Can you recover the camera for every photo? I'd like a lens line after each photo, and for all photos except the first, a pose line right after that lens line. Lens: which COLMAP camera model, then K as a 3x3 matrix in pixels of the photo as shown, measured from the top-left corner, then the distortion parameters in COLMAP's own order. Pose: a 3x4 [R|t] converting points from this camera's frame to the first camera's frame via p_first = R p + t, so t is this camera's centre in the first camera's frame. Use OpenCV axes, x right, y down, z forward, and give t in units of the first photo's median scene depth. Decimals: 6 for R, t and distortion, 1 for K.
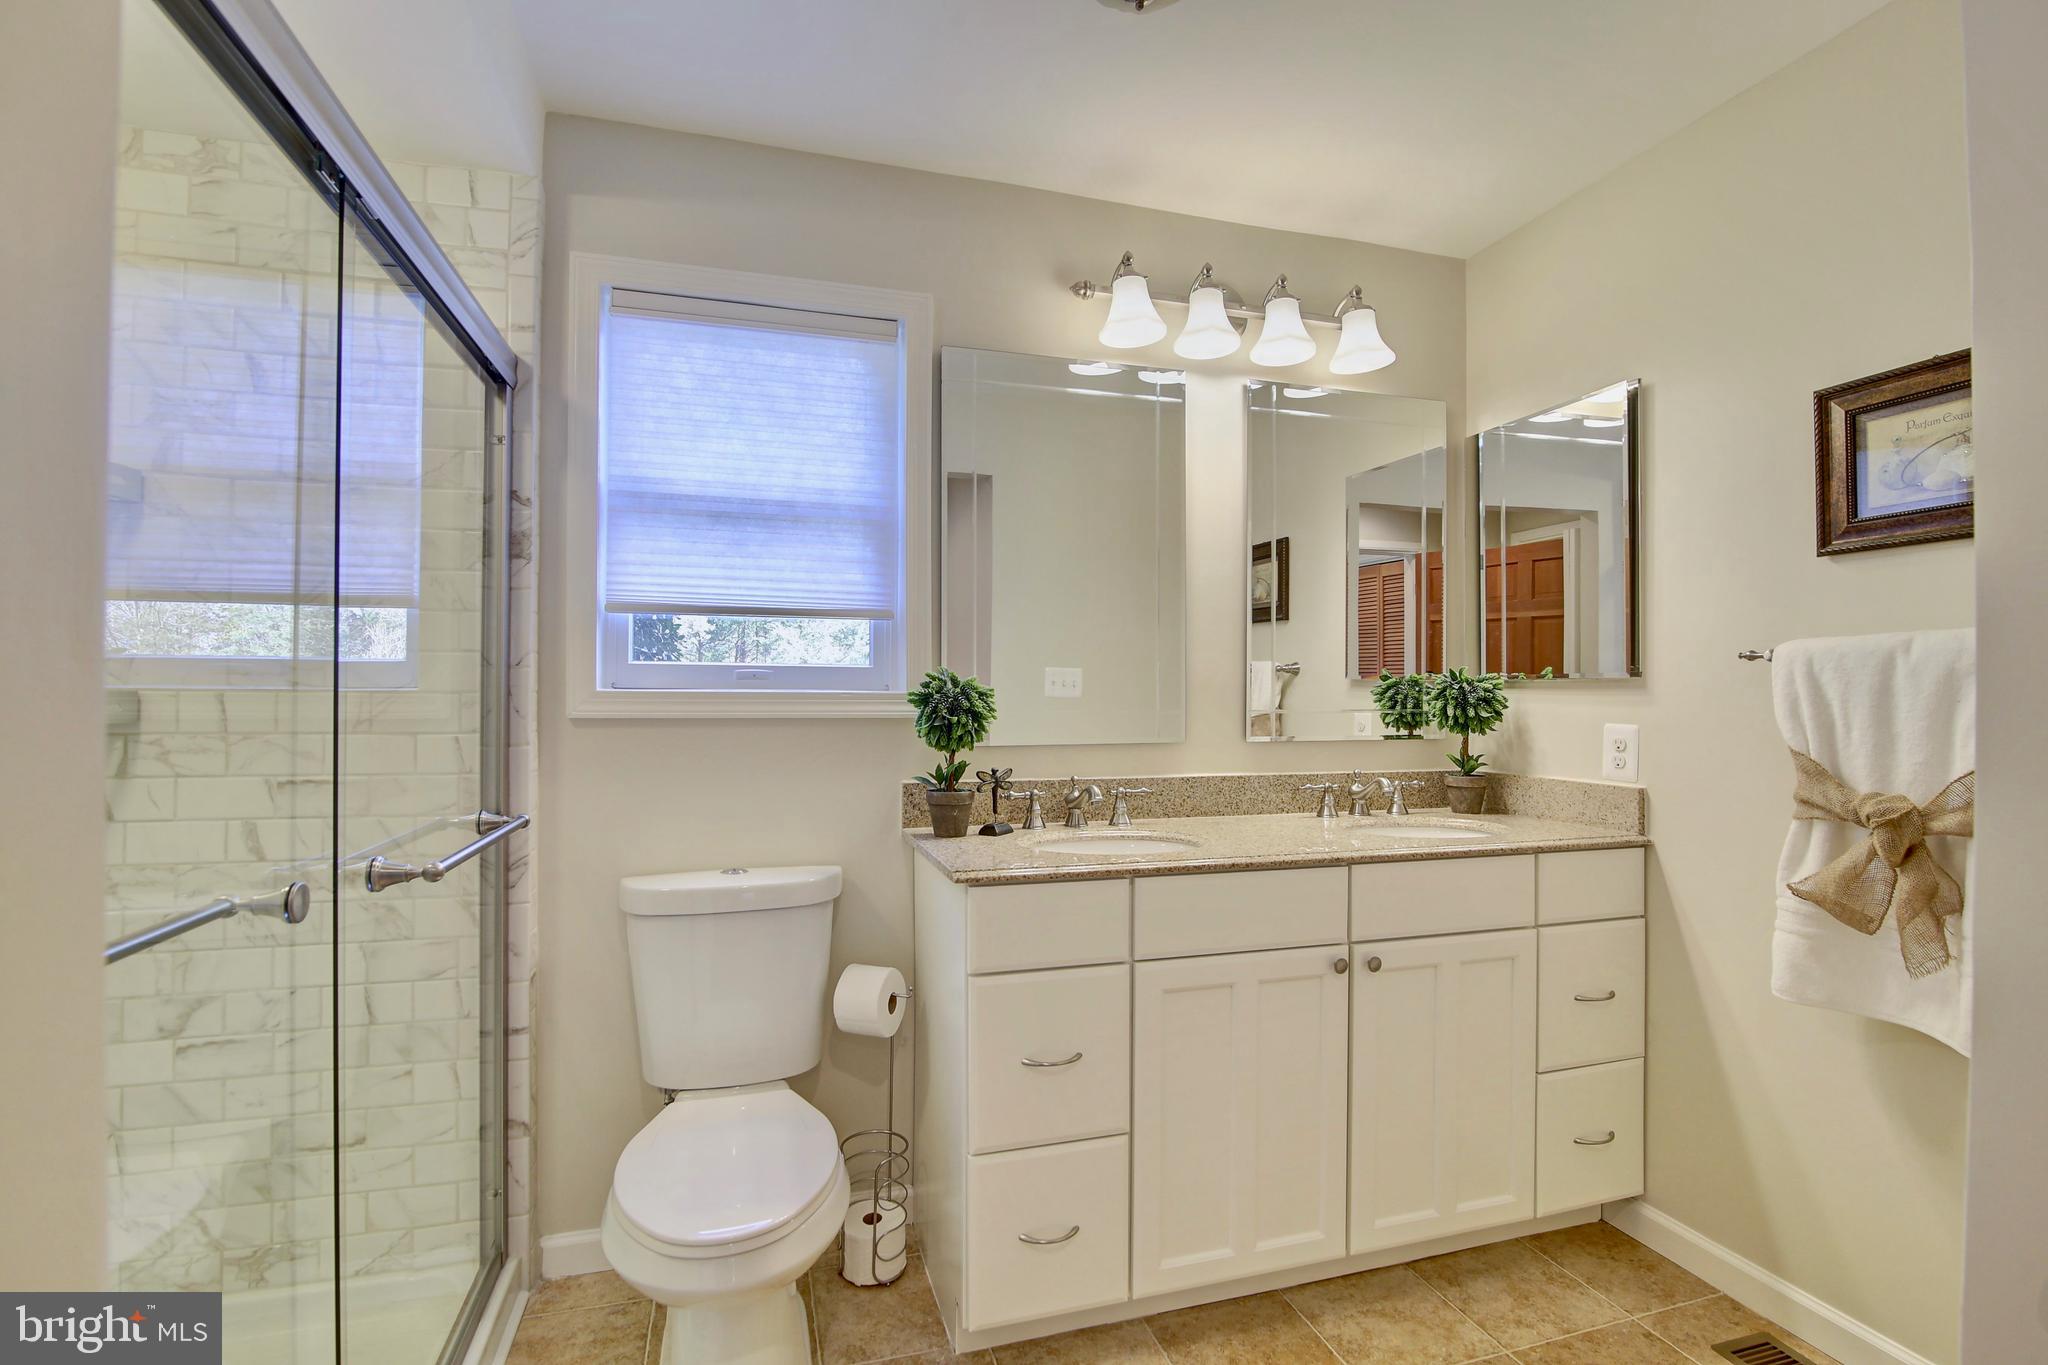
lens RADIAL K [[938.2, 0, 1024.0], [0, 938.2, 682.5], [0, 0, 1]] dist [-0.021287, 0.000584]
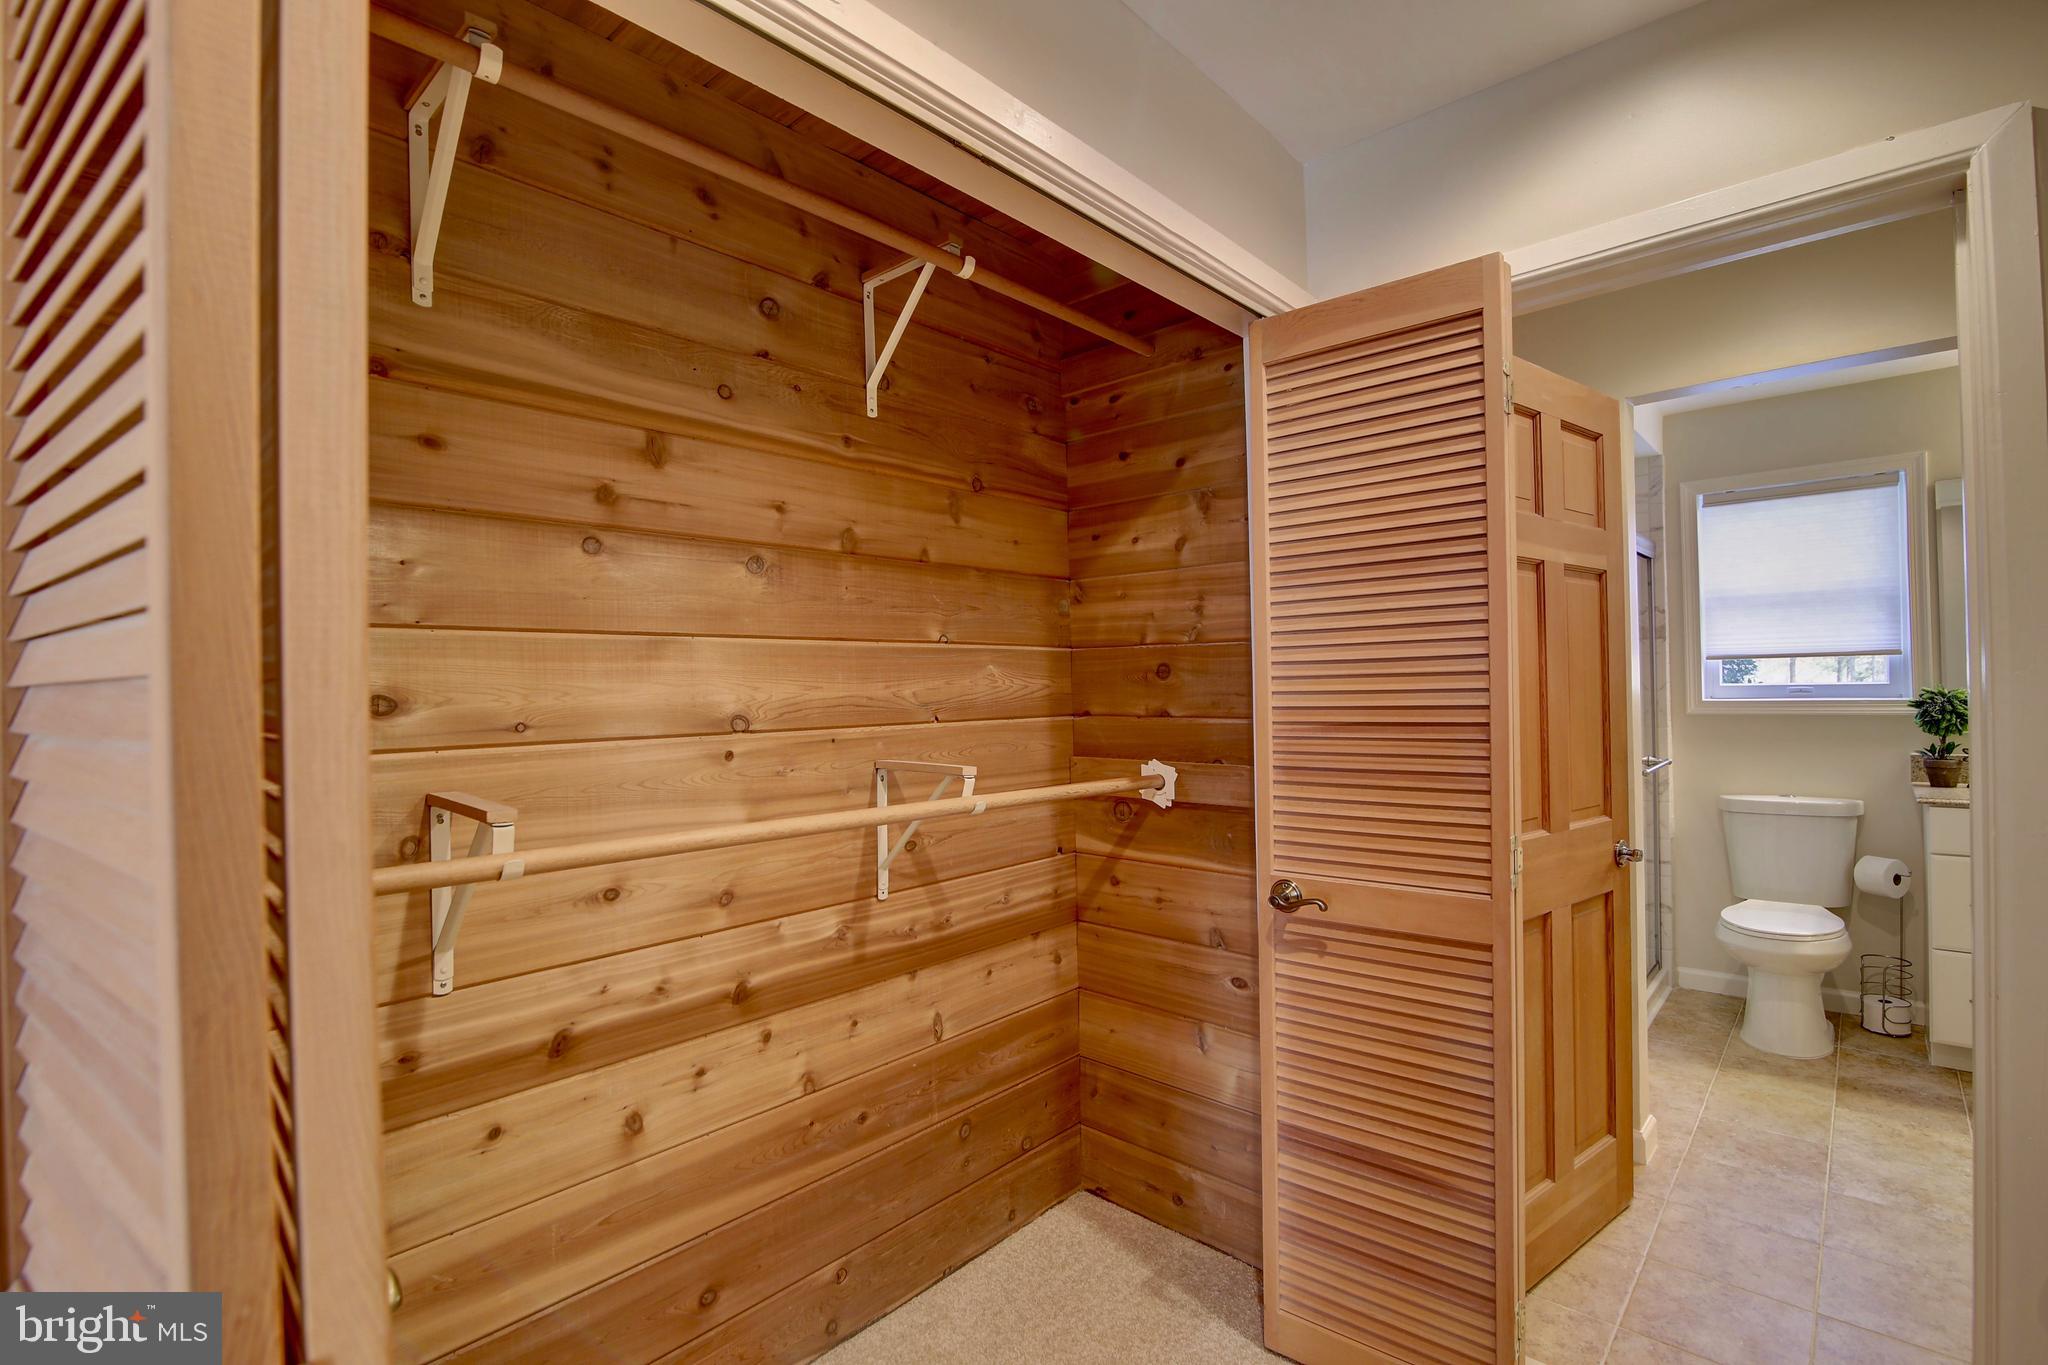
lens RADIAL K [[938.2, 0, 1024.0], [0, 938.2, 682.5], [0, 0, 1]] dist [-0.021287, 0.000584]
pose [[0.526353, -0.016234, -0.850111, 0.458818], [0.027712, 0.999614, -0.001931, -0.064135], [0.849815, -0.022542, 0.526599, -1.260828]]
